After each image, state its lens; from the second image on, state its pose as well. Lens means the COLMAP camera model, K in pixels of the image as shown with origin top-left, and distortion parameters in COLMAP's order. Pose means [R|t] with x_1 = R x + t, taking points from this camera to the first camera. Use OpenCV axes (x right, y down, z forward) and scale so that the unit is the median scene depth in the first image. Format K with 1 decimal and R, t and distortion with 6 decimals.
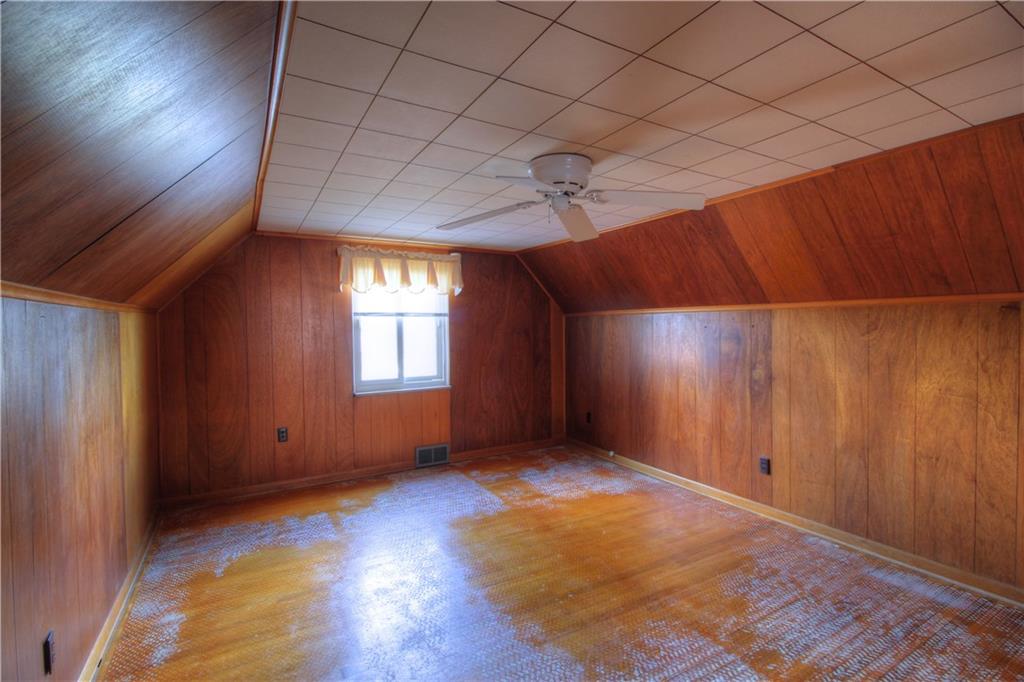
lens RADIAL K [[472.9, 0, 511.1], [0, 472.9, 336.7], [0, 0, 1]] dist [-0.013463, -0.005507]
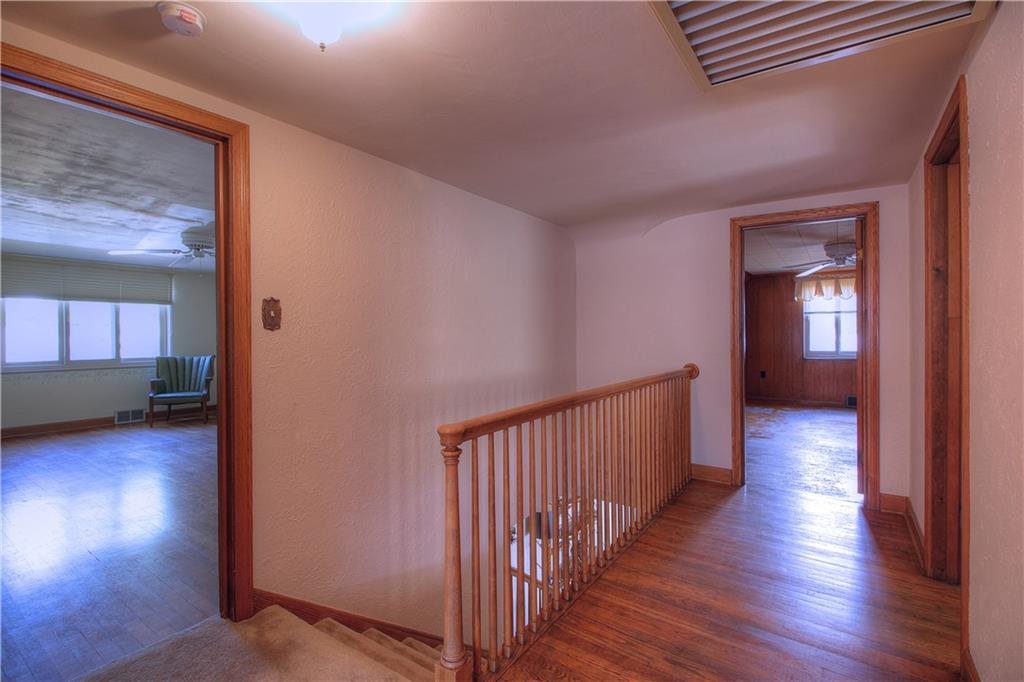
lens RADIAL K [[472.9, 0, 519.1], [0, 472.9, 337.5], [0, 0, 1]] dist [-0.013463, -0.005507]
pose [[0.436831, 0.009984, -0.899488, 0.795698], [-0.008021, 0.999942, 0.007203, 0.040240], [0.899508, 0.004068, 0.436886, -0.754391]]
